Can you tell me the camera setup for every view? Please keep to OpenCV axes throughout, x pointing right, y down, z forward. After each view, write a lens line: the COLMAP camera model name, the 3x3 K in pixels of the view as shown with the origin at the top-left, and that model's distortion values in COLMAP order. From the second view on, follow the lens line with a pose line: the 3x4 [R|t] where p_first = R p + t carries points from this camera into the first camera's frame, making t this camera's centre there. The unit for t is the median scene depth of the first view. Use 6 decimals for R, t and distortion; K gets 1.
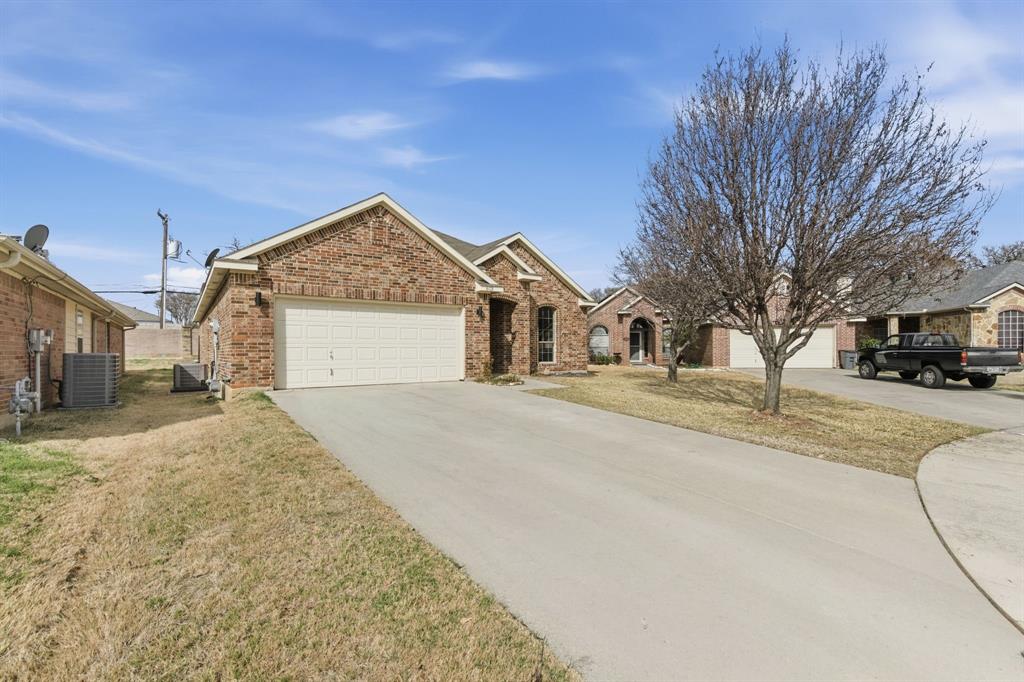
lens RADIAL K [[467.4, 0, 516.0], [0, 467.4, 349.2], [0, 0, 1]] dist [0.000418, -0.001716]
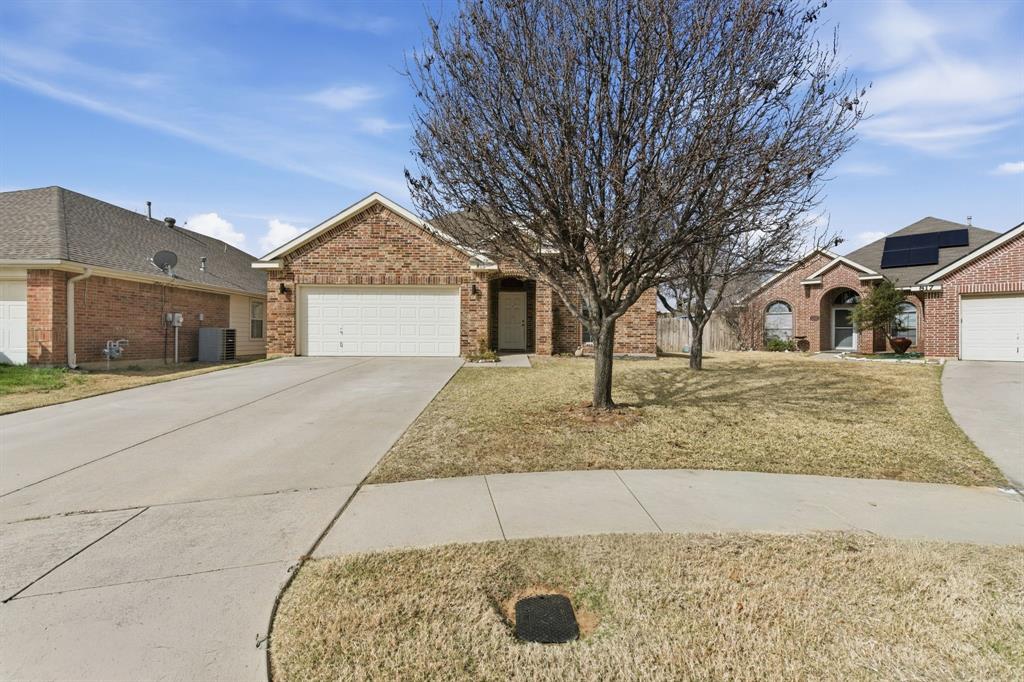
lens RADIAL K [[467.4, 0, 507.8], [0, 467.4, 333.0], [0, 0, 1]] dist [0.000418, -0.001716]
pose [[0.806213, 0.006072, -0.591595, 0.621329], [-0.007822, 0.999969, -0.000395, 0.014111], [0.591574, 0.004946, 0.806236, 0.232747]]
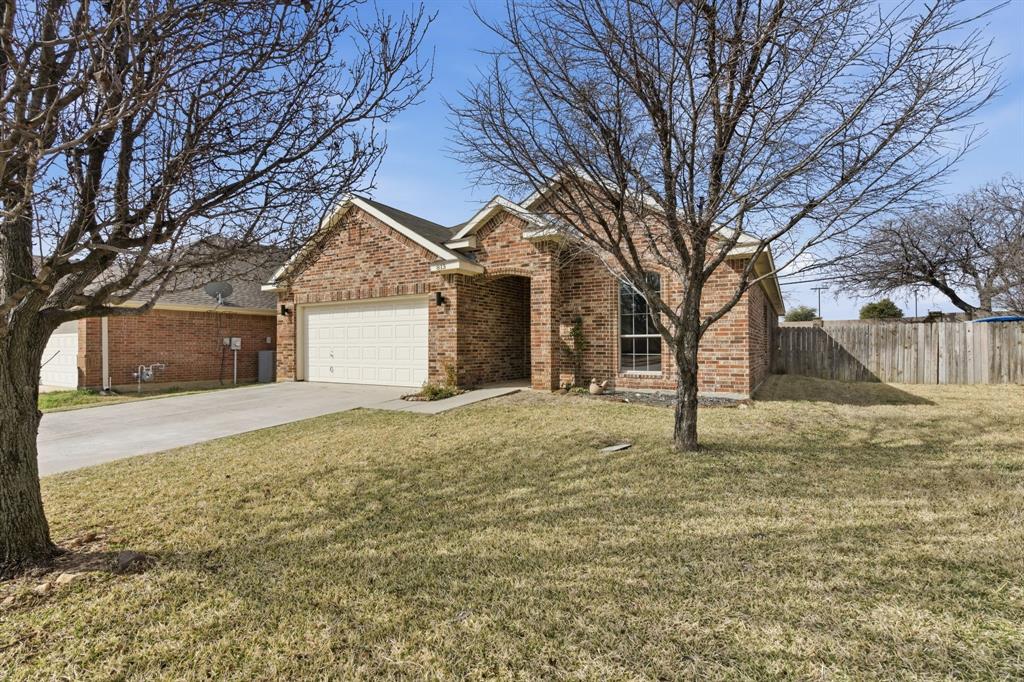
lens RADIAL K [[467.4, 0, 508.7], [0, 467.4, 338.9], [0, 0, 1]] dist [0.000418, -0.001716]
pose [[0.375870, -0.011923, -0.926596, 0.702764], [0.004320, 0.999929, -0.011114, -0.007801], [0.926662, 0.000174, 0.375895, 0.866791]]
